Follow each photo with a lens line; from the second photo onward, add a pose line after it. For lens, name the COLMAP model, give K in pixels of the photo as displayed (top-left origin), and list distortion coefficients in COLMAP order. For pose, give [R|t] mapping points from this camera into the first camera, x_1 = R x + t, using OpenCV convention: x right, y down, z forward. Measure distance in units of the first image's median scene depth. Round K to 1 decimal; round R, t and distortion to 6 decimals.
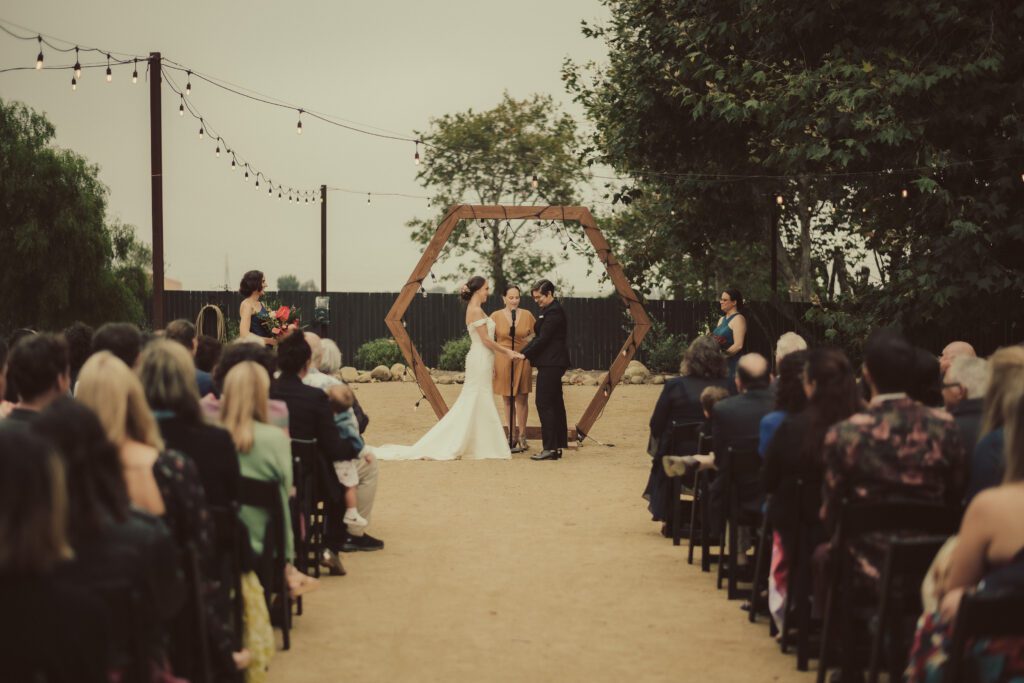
lens RADIAL K [[1711.6, 0, 512.0], [0, 1711.6, 341.5], [0, 0, 1]] dist [0.018830, -1.210630]
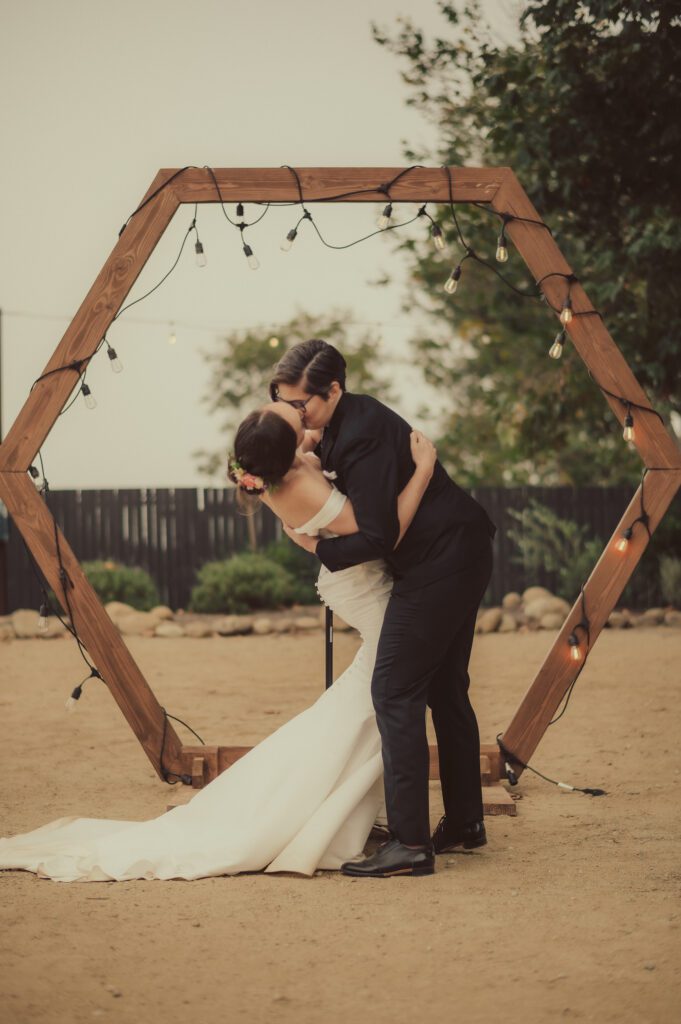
lens RADIAL K [[1711.6, 0, 340.5], [0, 1711.6, 512.0], [0, 0, 1]] dist [0.018830, -1.210630]
pose [[0.999626, -0.021696, 0.016669, -0.002560], [0.022469, 0.998610, -0.047676, 0.016191], [-0.015612, 0.048033, 0.998724, 0.623765]]
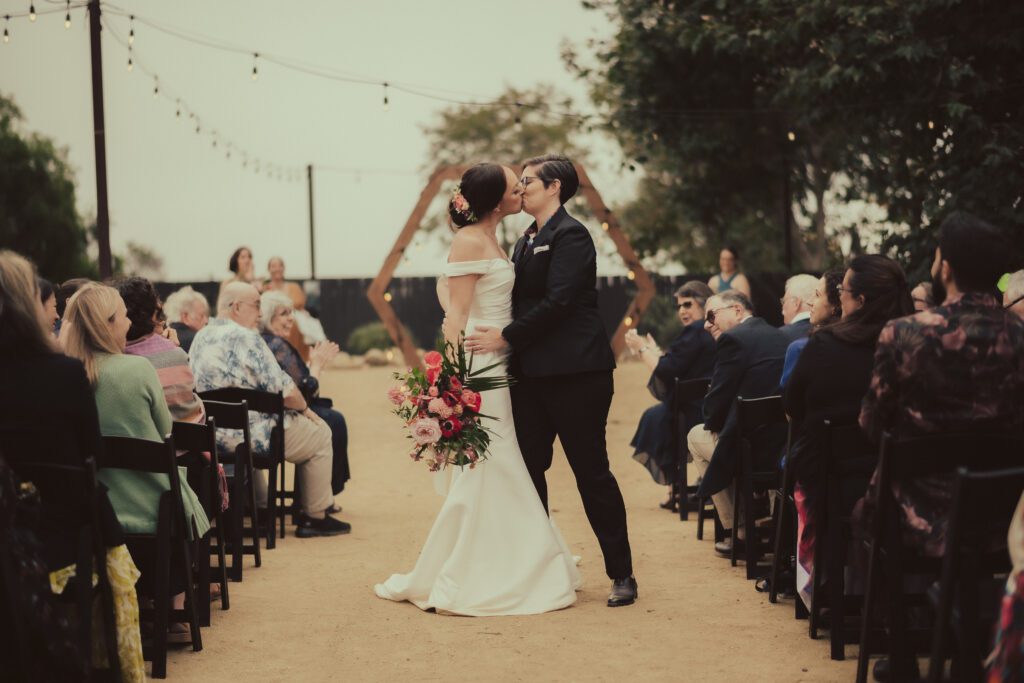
lens RADIAL K [[1711.6, 0, 512.0], [0, 1711.6, 341.5], [0, 0, 1]] dist [0.018830, -1.210630]
pose [[0.999490, -0.030665, -0.008912, 0.011607], [0.030671, 0.999529, 0.000565, 0.015177], [0.008891, -0.000839, 0.999960, 0.078149]]
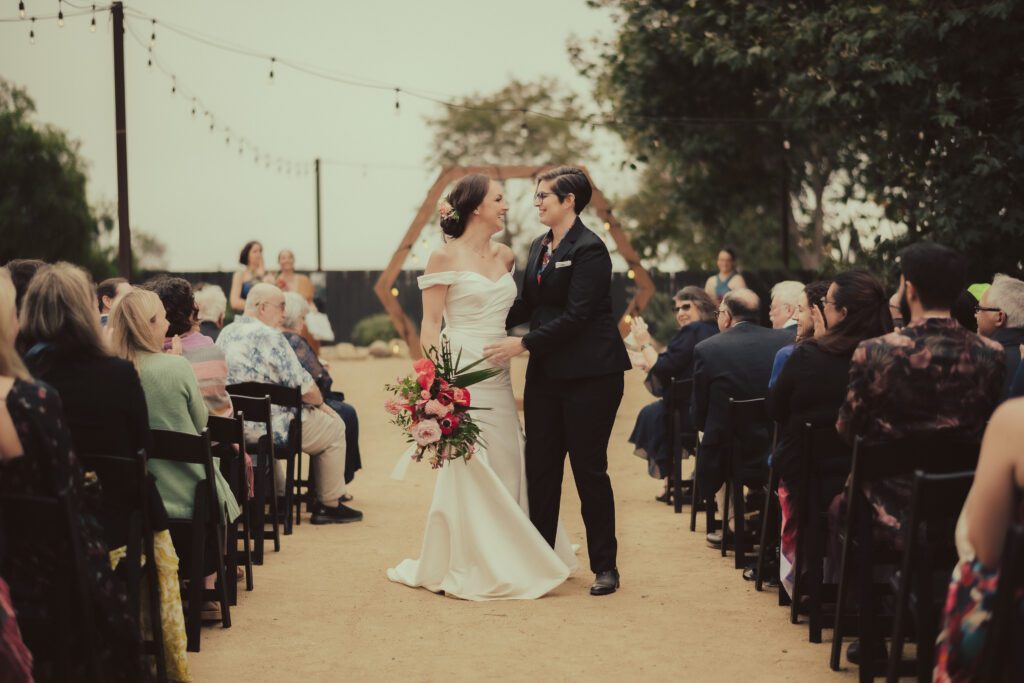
lens RADIAL K [[1711.6, 0, 512.0], [0, 1711.6, 341.5], [0, 0, 1]] dist [0.018830, -1.210630]
pose [[0.999809, -0.017449, -0.008783, 0.010094], [0.017507, 0.999825, 0.006586, 0.012000], [0.008667, -0.006739, 0.999940, 0.050097]]
